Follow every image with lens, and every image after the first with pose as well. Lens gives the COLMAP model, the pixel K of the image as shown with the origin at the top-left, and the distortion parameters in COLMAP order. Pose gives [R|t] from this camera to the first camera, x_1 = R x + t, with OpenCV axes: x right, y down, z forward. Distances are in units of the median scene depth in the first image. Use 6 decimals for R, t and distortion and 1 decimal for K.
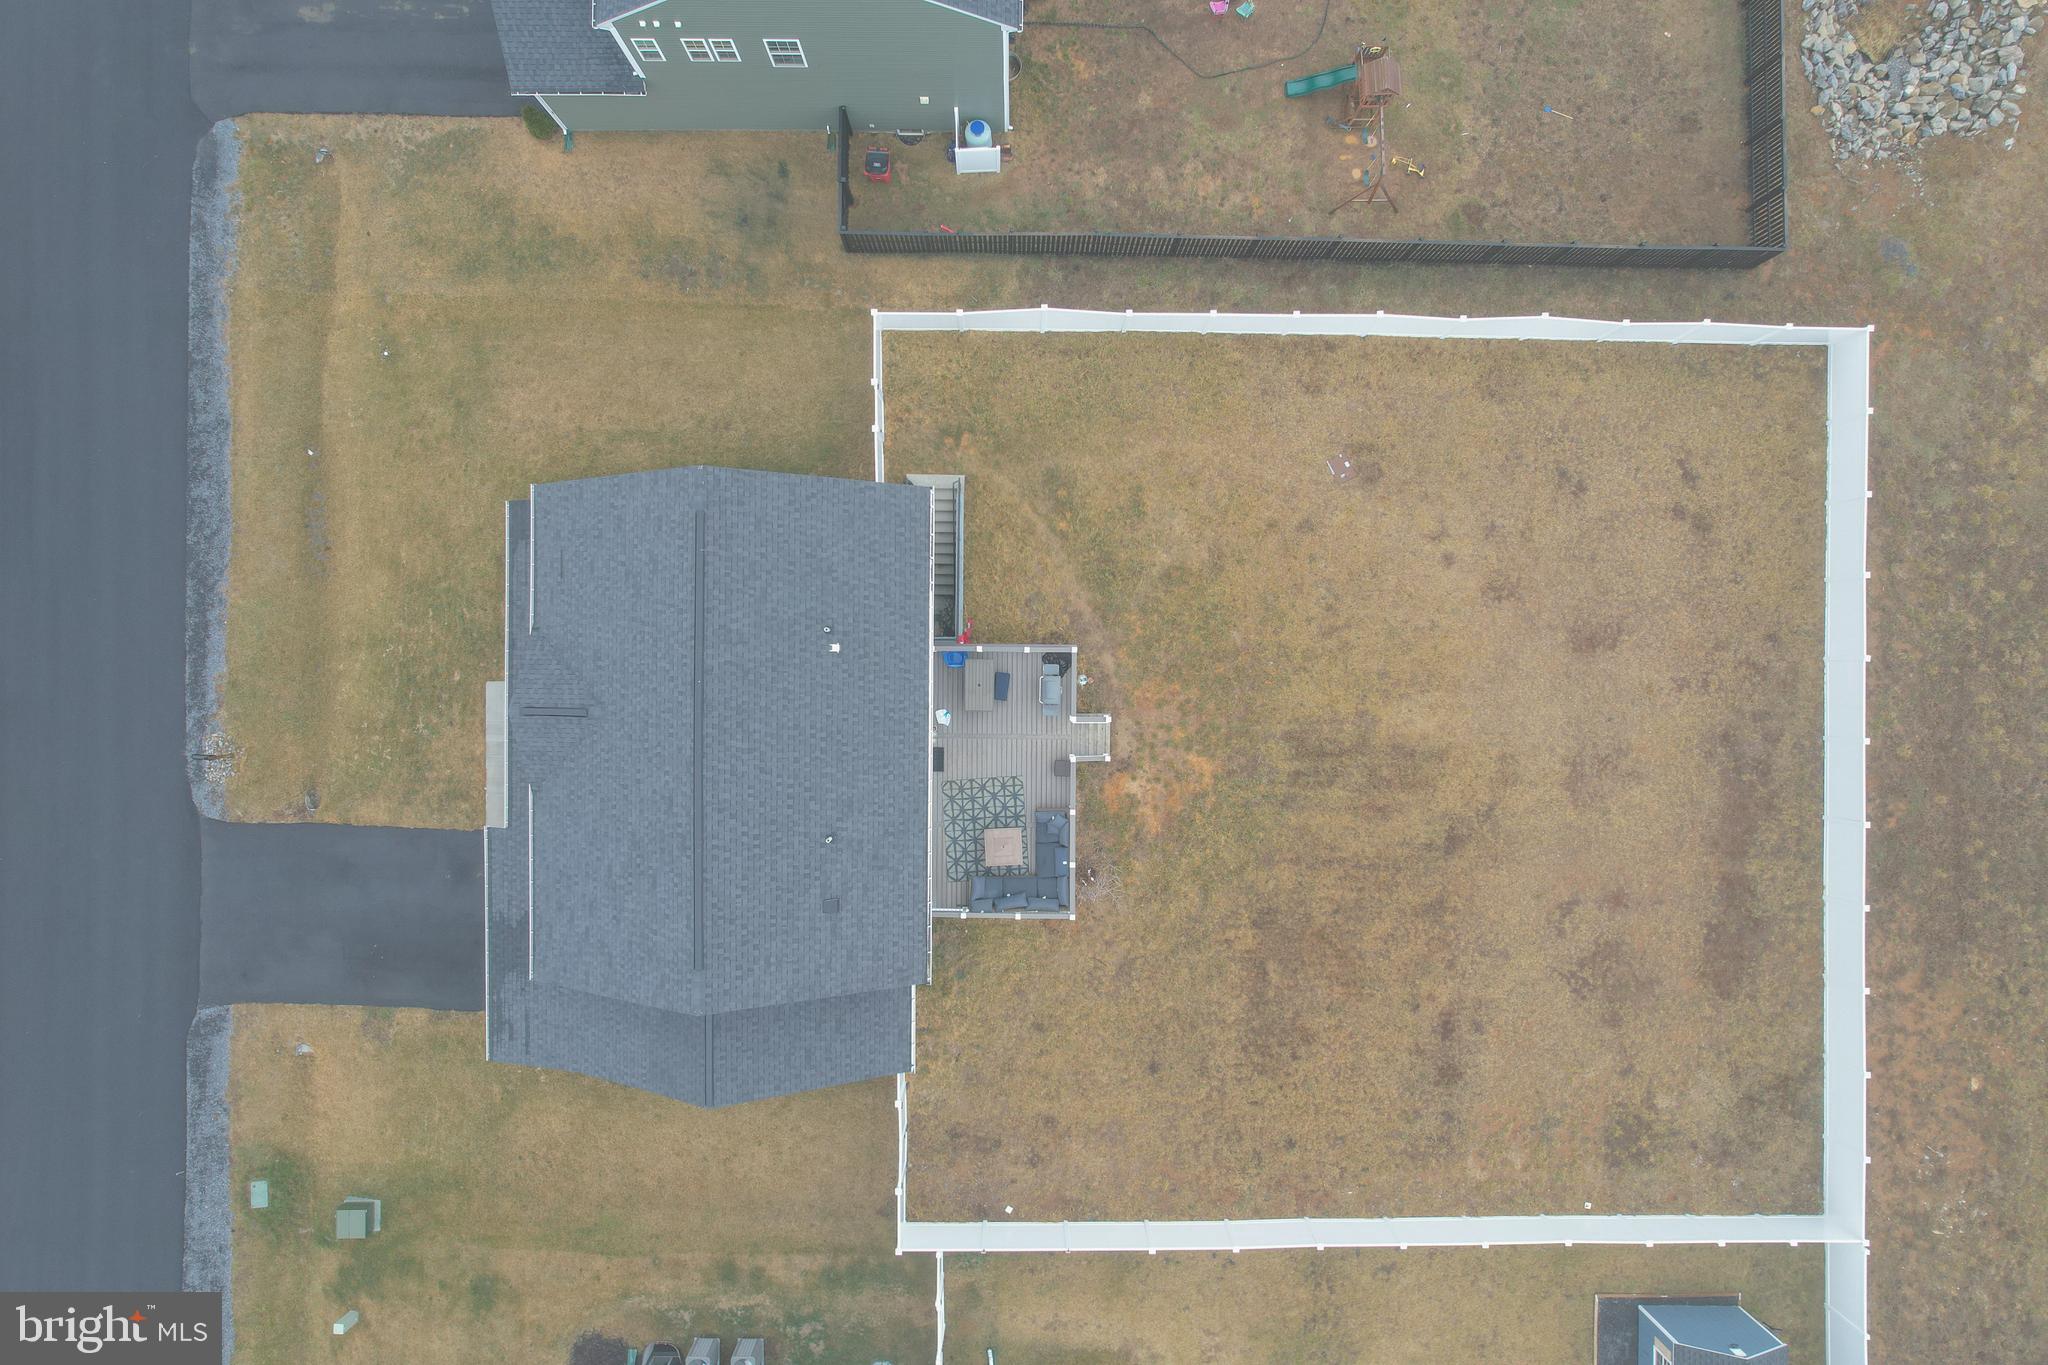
lens RADIAL K [[1309.0, 0, 1022.5], [0, 1309.0, 682.0], [0, 0, 1]] dist [-0.068236, 0.056195]
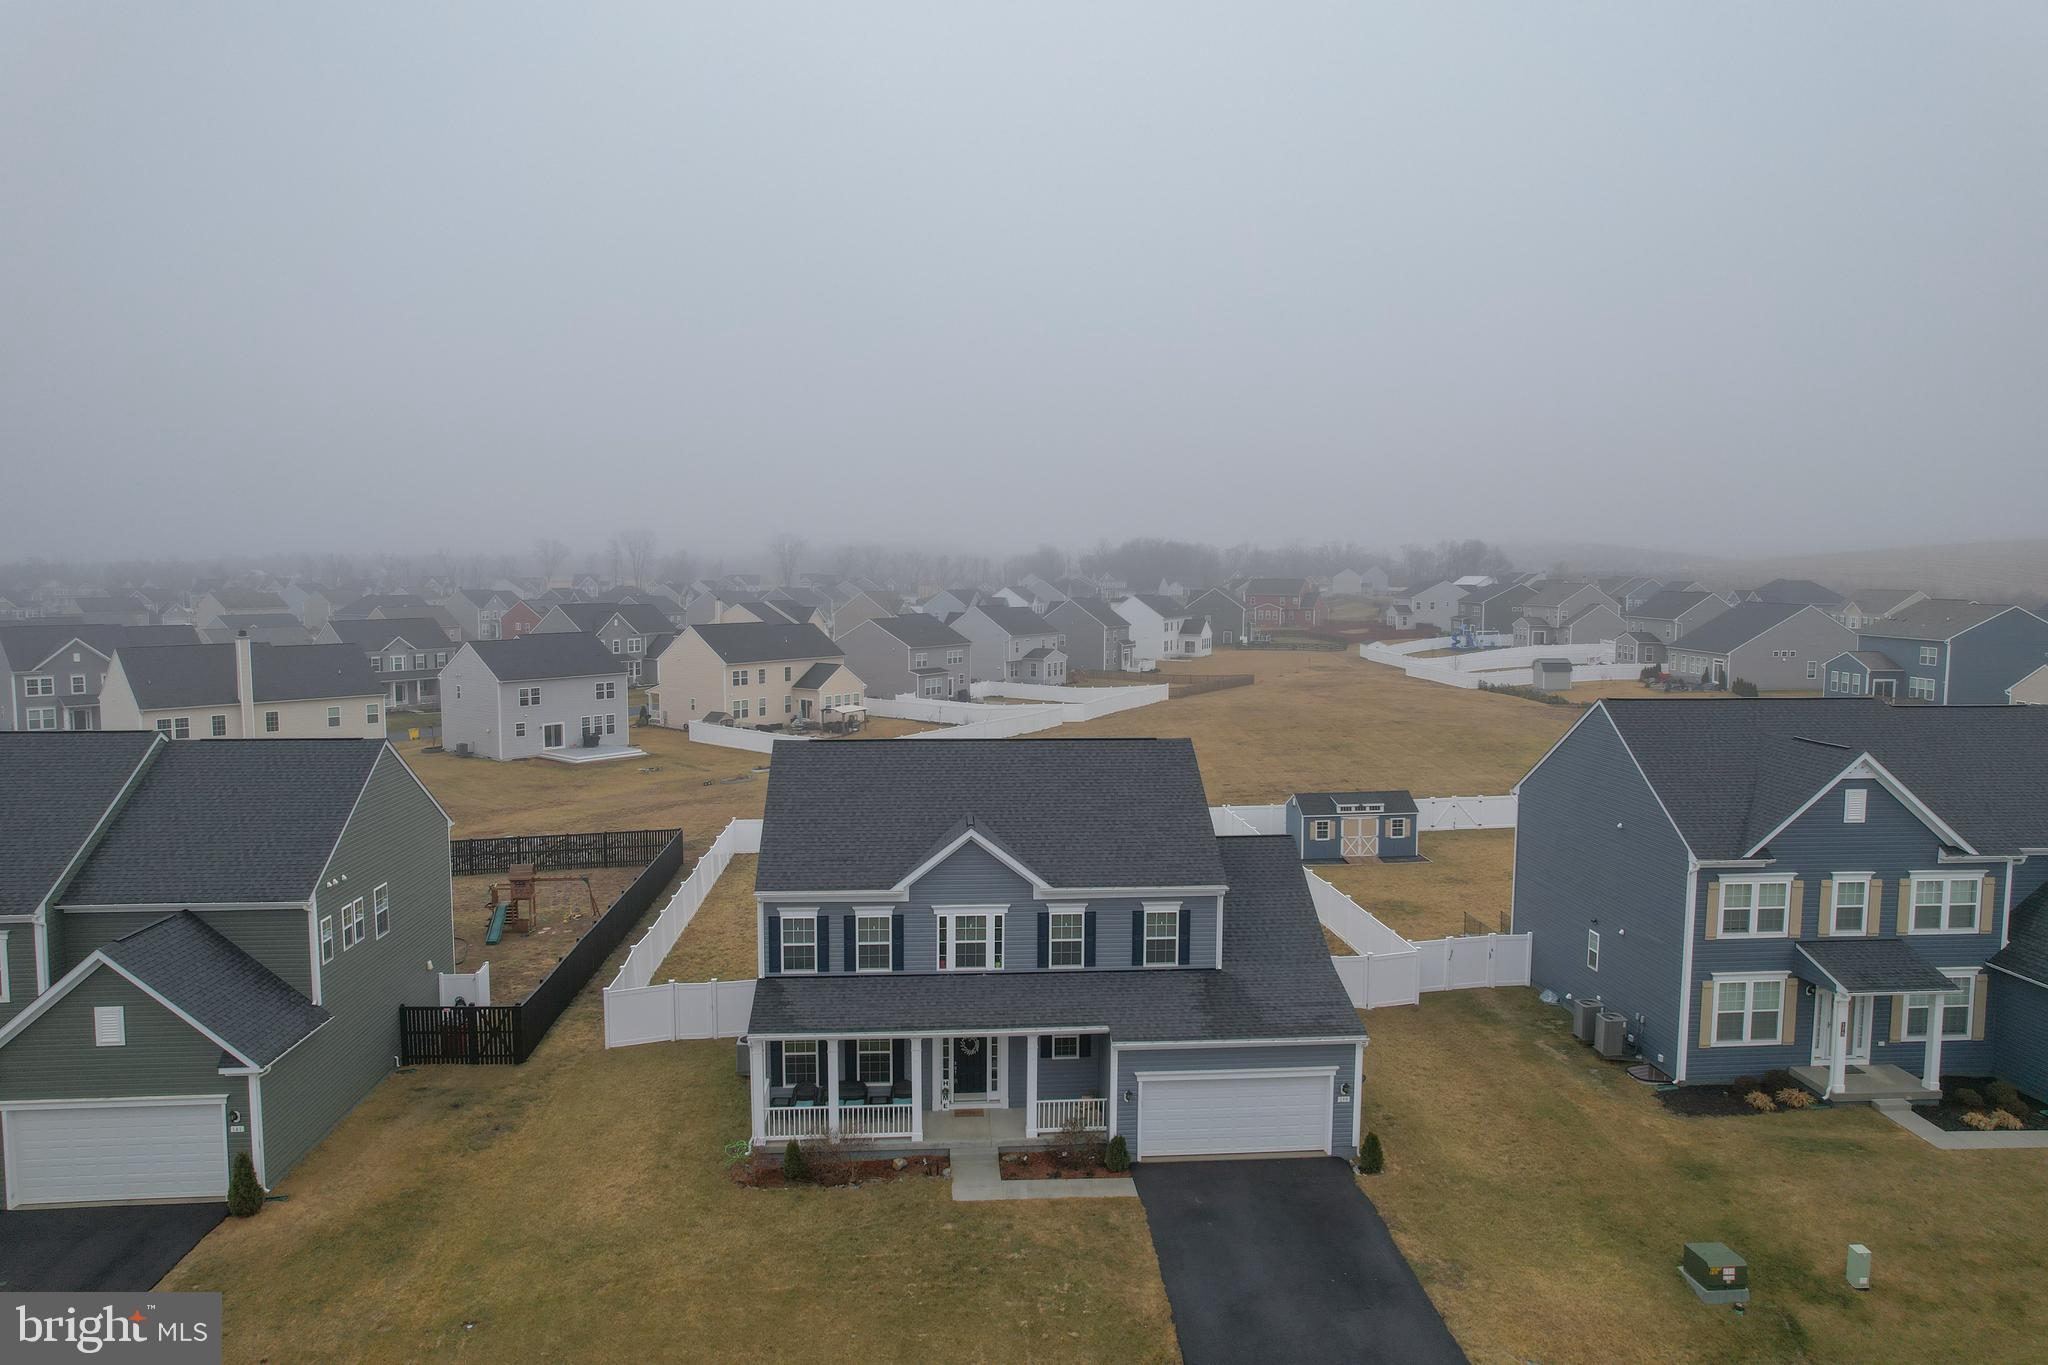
lens RADIAL K [[1309.0, 0, 1024.6], [0, 1309.0, 668.1], [0, 0, 1]] dist [-0.068236, 0.056195]
pose [[-0.088643, -0.087099, 0.992248, -1.152328], [0.996063, -0.008430, 0.088244, -0.023107], [0.000679, 0.996164, 0.087504, 0.599196]]
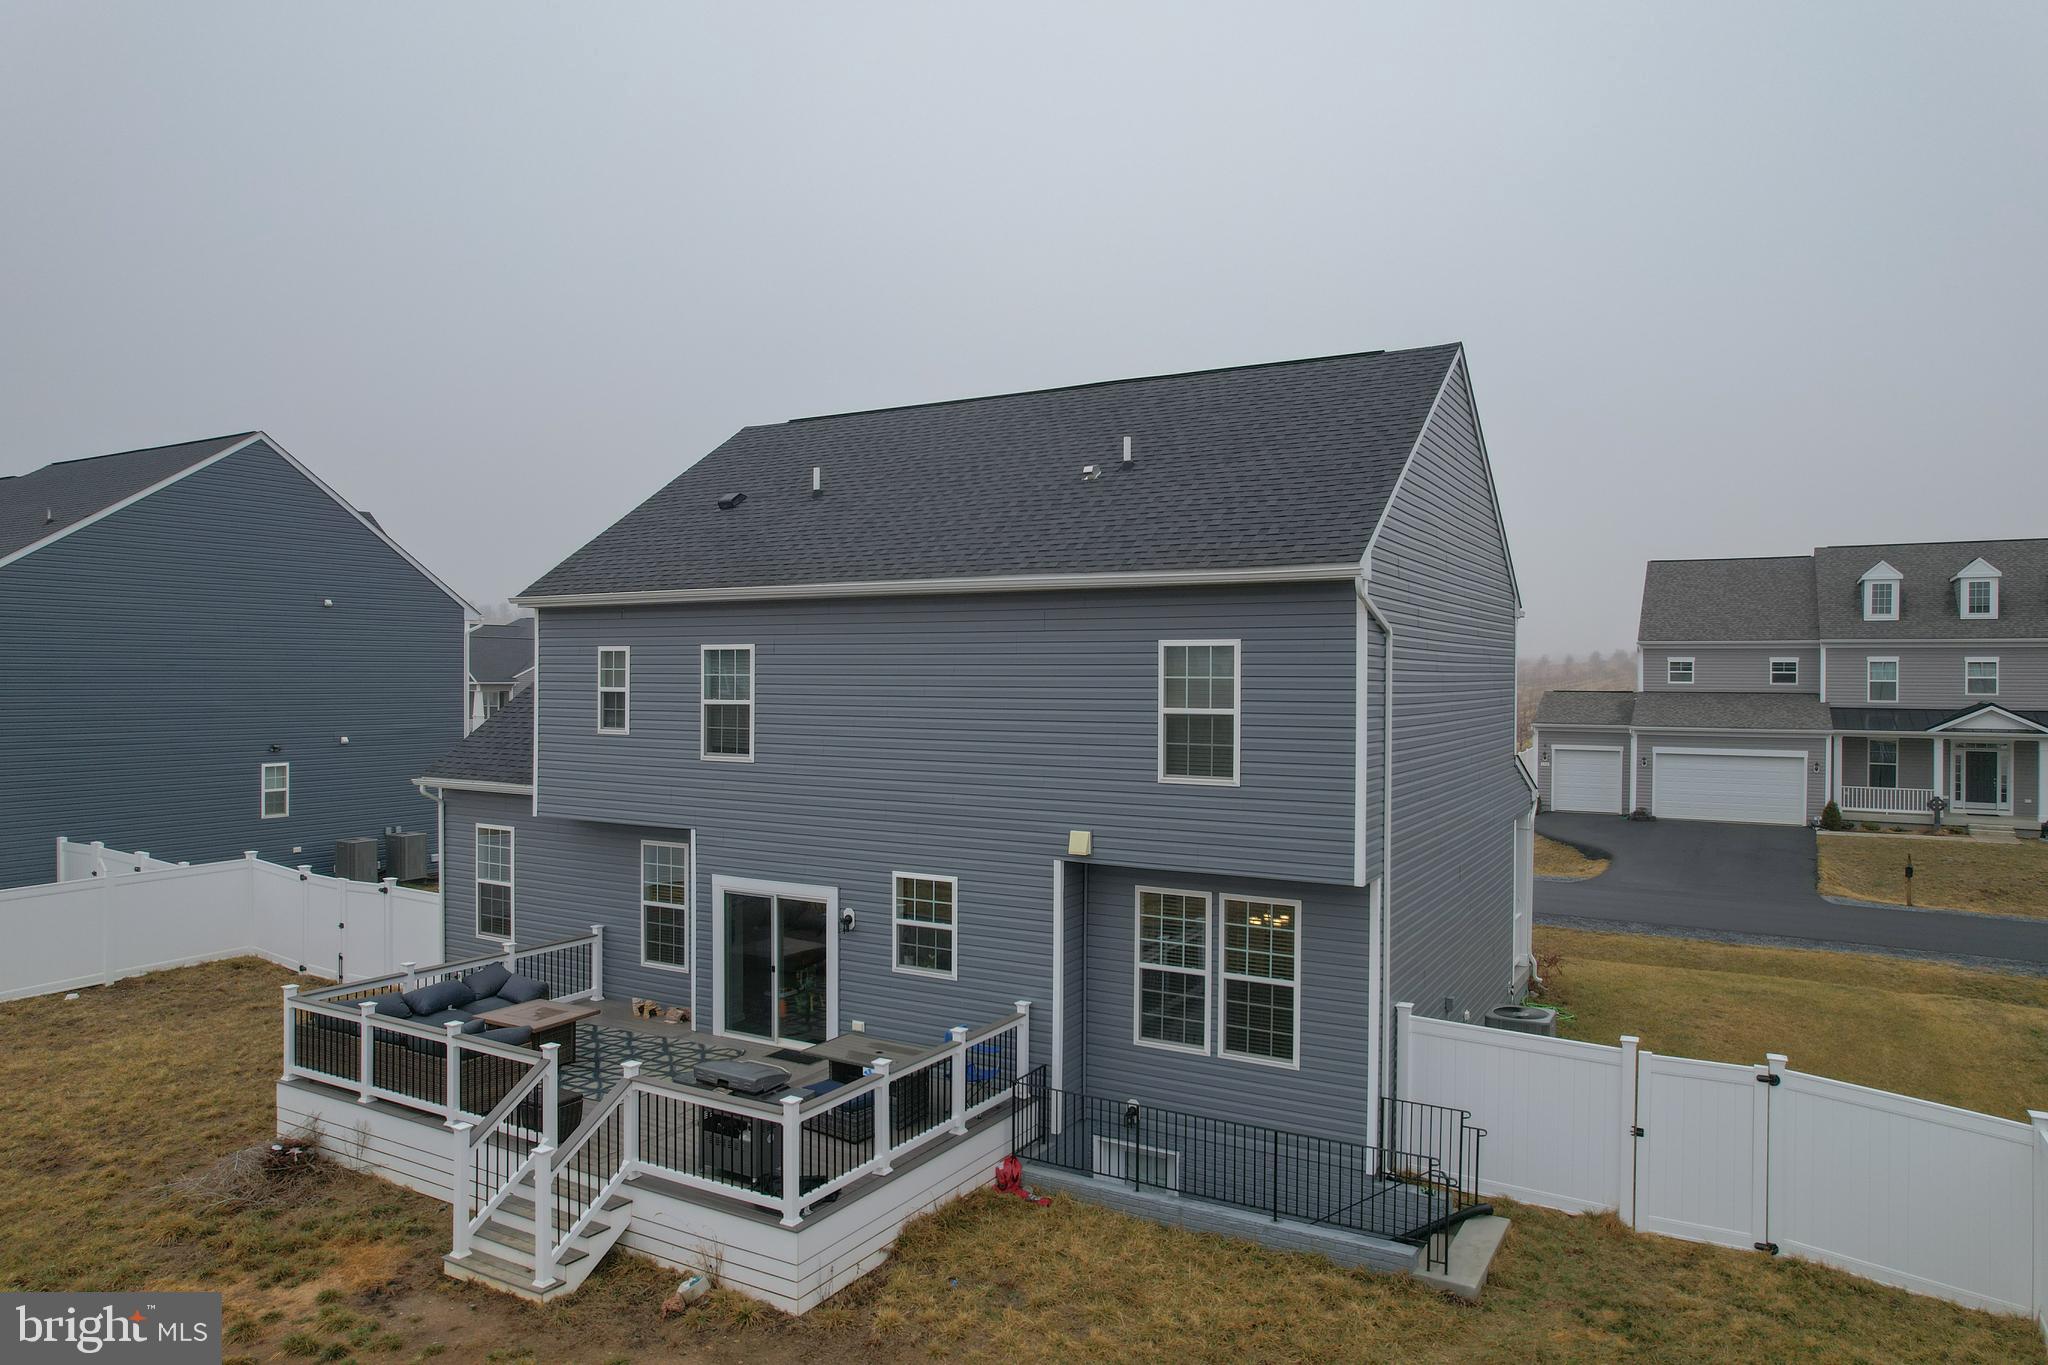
lens RADIAL K [[1309.0, 0, 1020.7], [0, 1309.0, 678.6], [0, 0, 1]] dist [-0.068236, 0.056195]
pose [[-0.491336, -0.007508, -0.870938, 0.264303], [-0.870844, -0.012793, 0.491393, -0.208525], [-0.014831, 0.999890, -0.000253, 0.850920]]
